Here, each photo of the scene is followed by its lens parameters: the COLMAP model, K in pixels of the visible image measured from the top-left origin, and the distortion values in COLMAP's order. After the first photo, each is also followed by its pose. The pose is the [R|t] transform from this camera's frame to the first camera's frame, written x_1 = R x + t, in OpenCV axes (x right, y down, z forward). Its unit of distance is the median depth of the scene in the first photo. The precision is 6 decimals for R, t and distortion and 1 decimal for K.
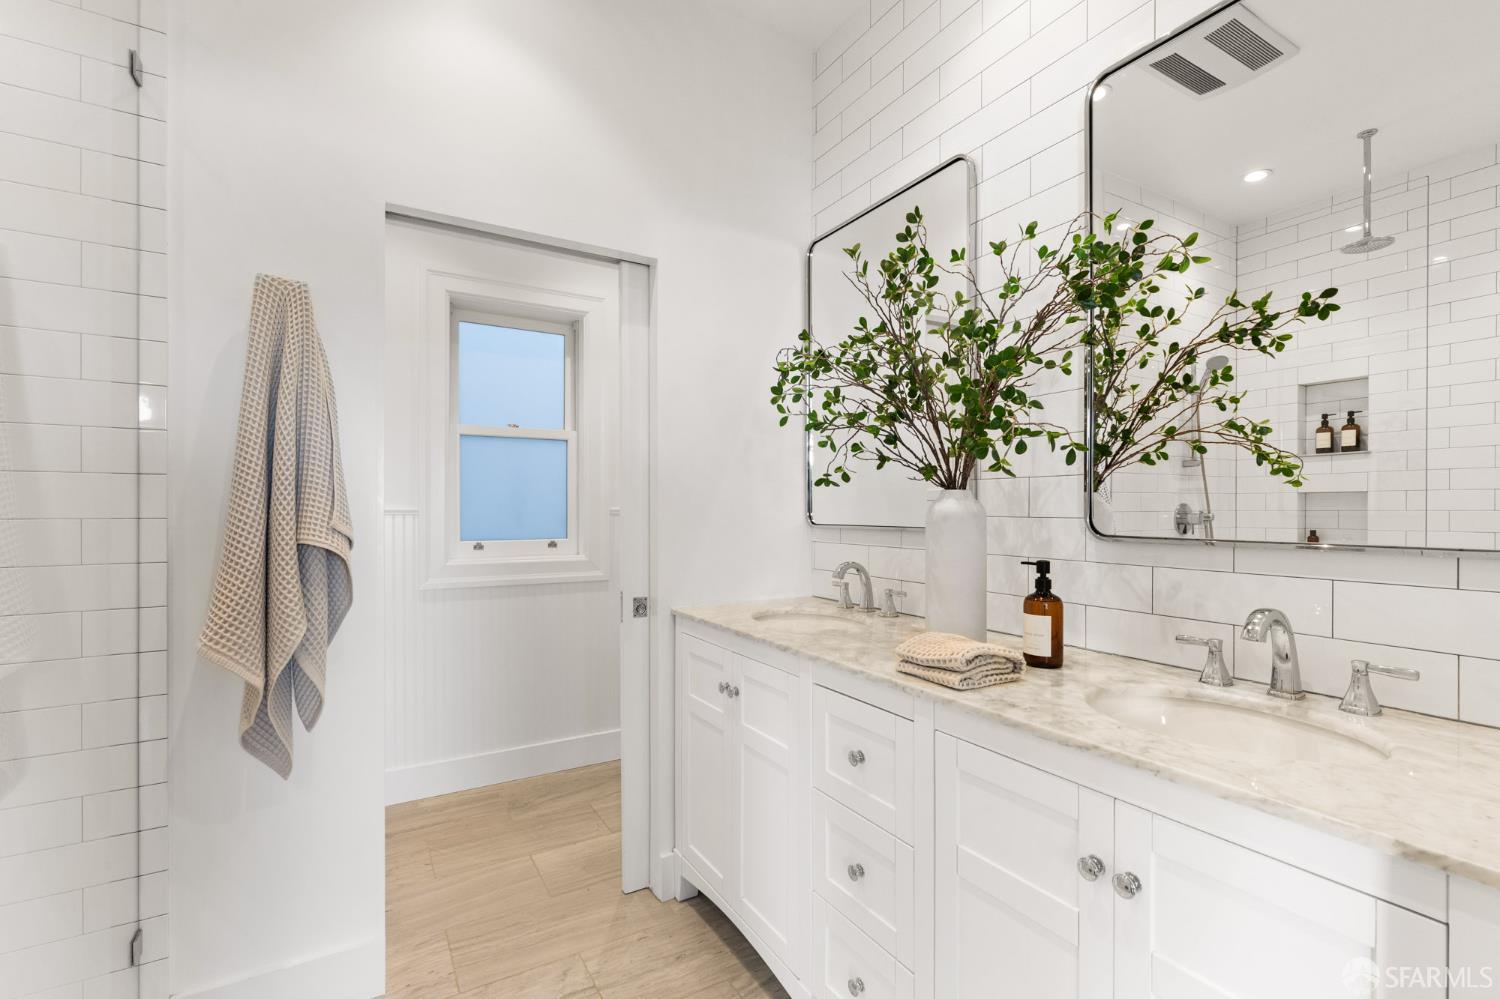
lens RADIAL K [[671.5, 0, 755.7], [0, 671.5, 508.3], [0, 0, 1]] dist [-0.002089, -0.000791]
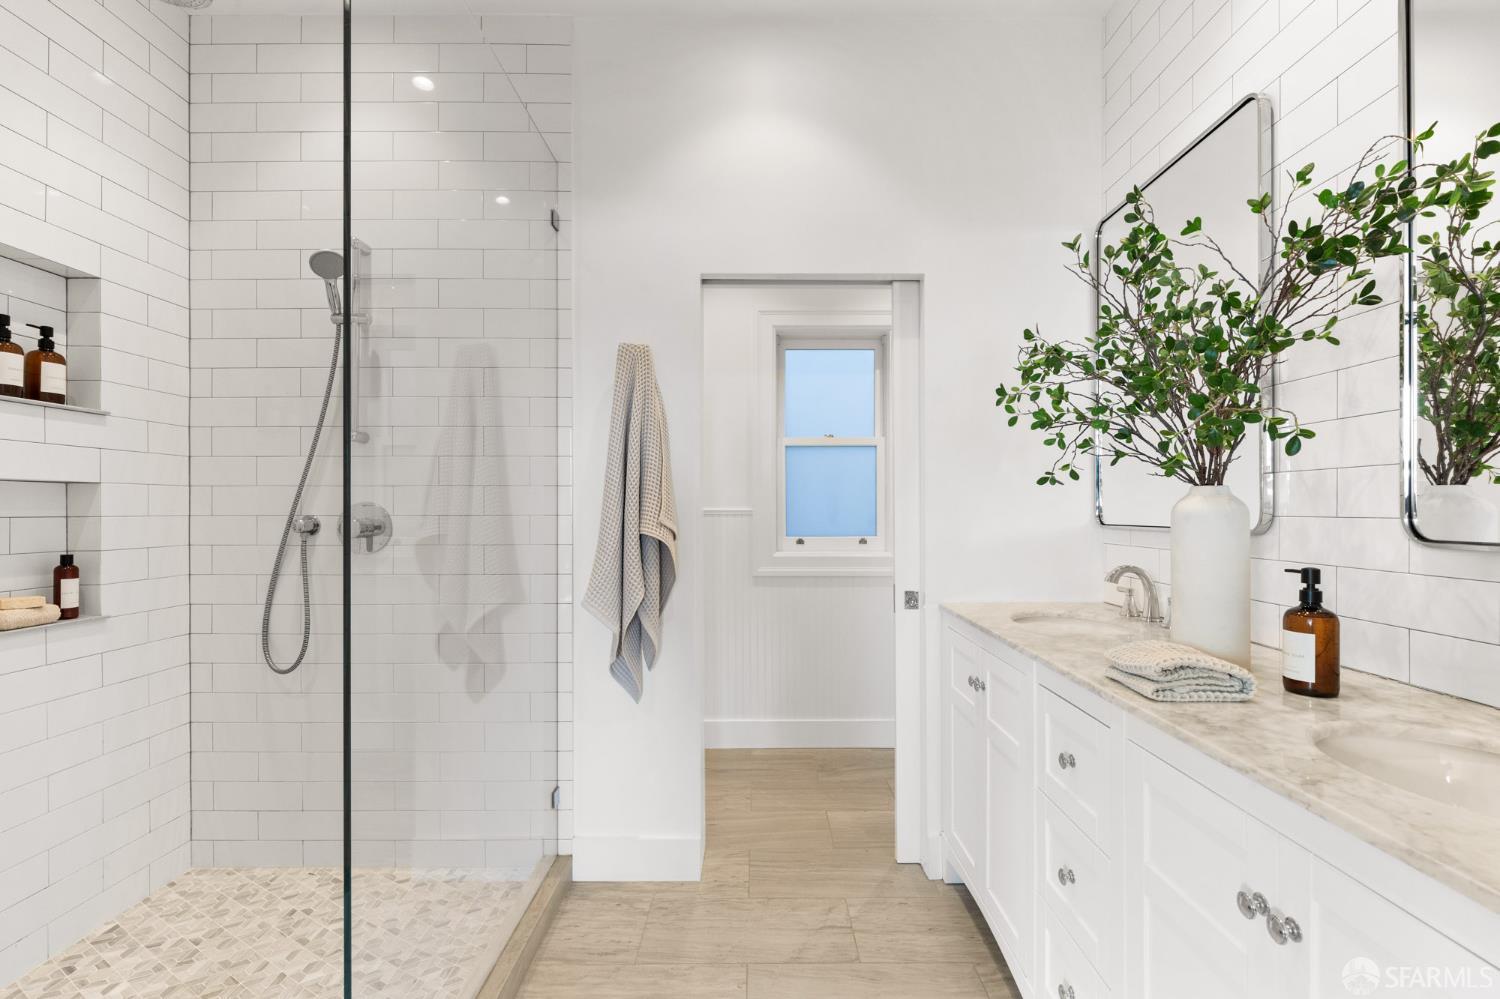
lens RADIAL K [[671.5, 0, 752.3], [0, 671.5, 507.8], [0, 0, 1]] dist [-0.002089, -0.000791]
pose [[0.855003, -0.003244, -0.518613, 0.235955], [0.002462, 0.999995, -0.002197, 0.002004], [0.518618, 0.000601, 0.855006, -0.070110]]
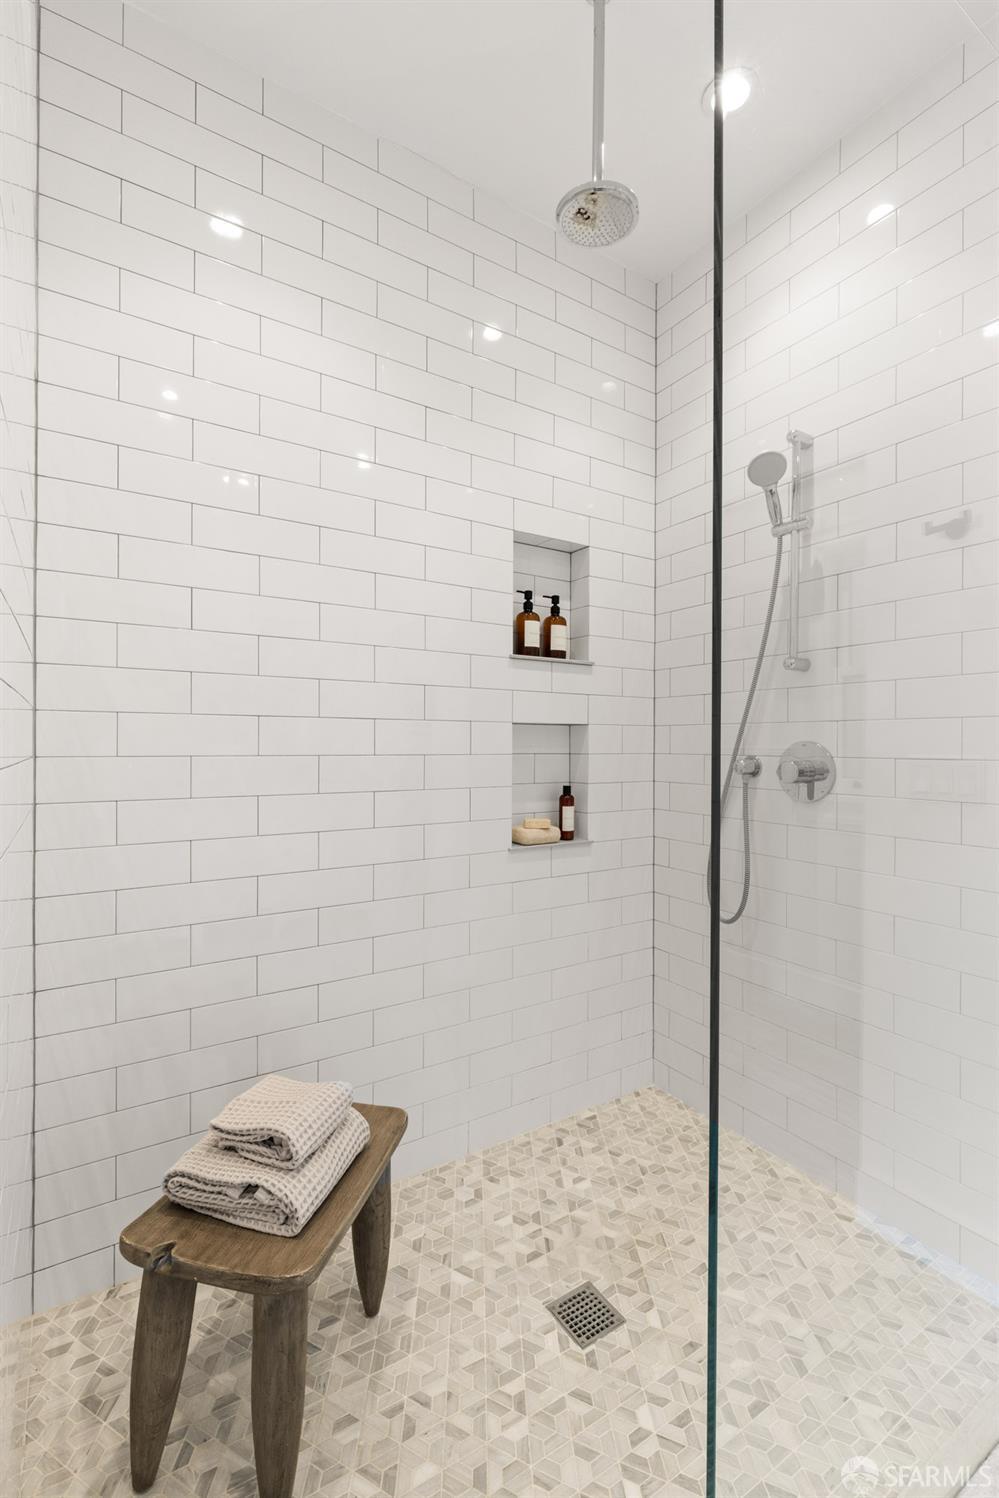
lens RADIAL K [[670.6, 0, 507.4], [0, 670.6, 745.3], [0, 0, 1]] dist [-0.002089, -0.000791]
pose [[0.031212, 0.000700, -0.999513, -0.026435], [-0.005059, 0.999987, 0.000542, -0.005393], [0.999500, 0.005039, 0.031216, 0.153435]]
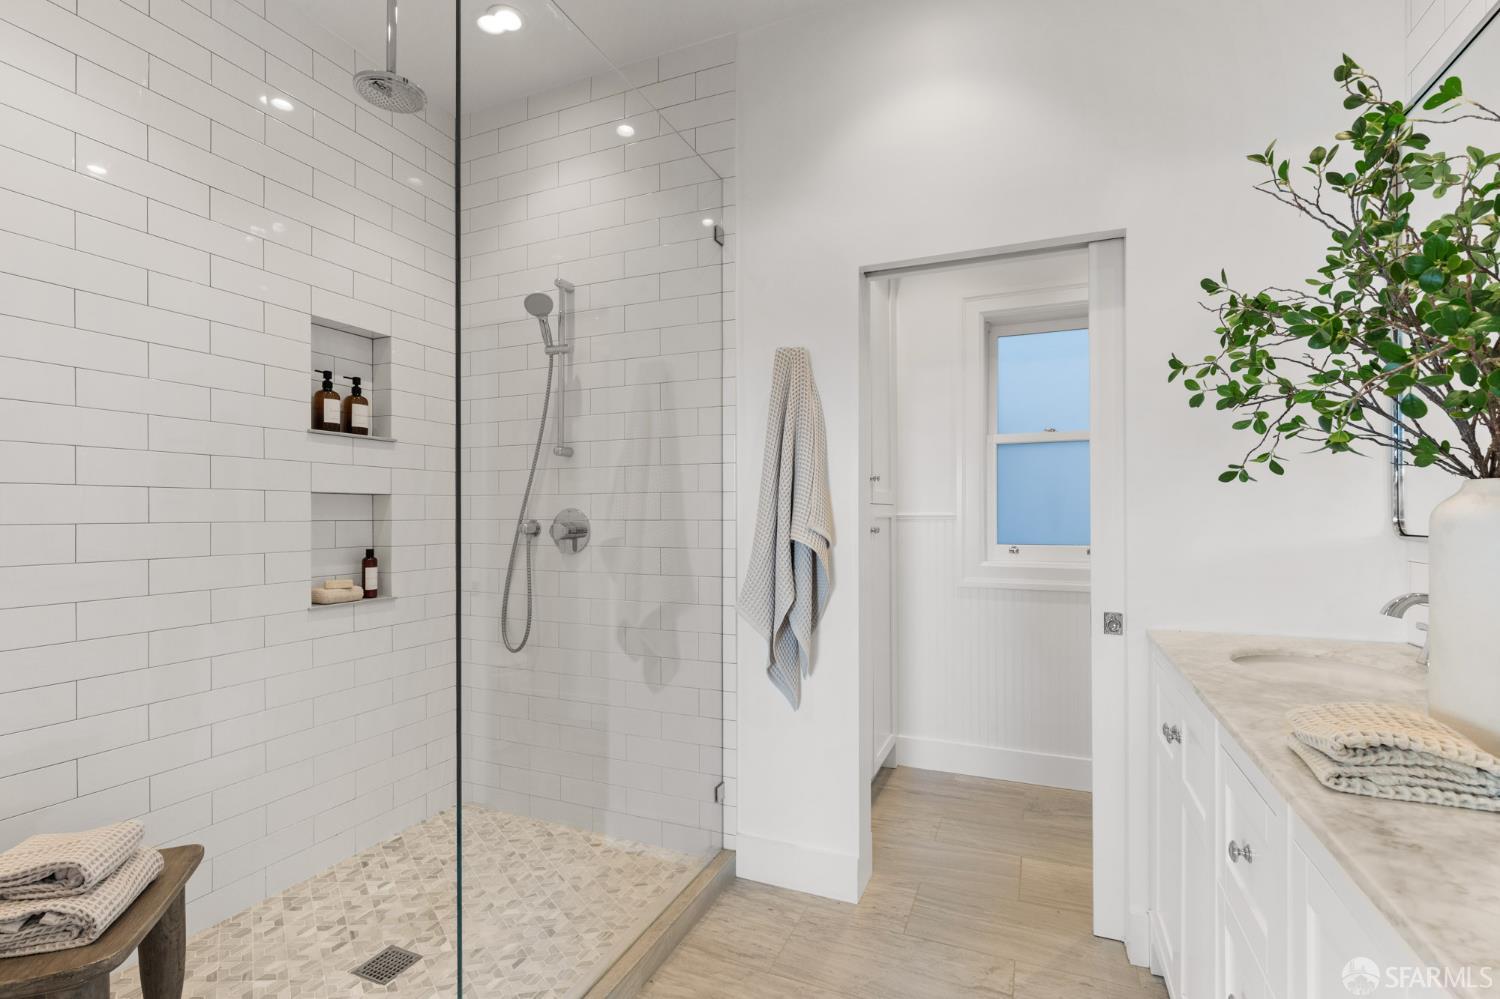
lens RADIAL K [[671.5, 0, 753.0], [0, 671.5, 514.6], [0, 0, 1]] dist [-0.002089, -0.000791]
pose [[0.587389, -0.002264, -0.809301, 0.379881], [0.002867, 0.999996, -0.000716, 0.002539], [0.809299, -0.001899, 0.587393, 0.125269]]
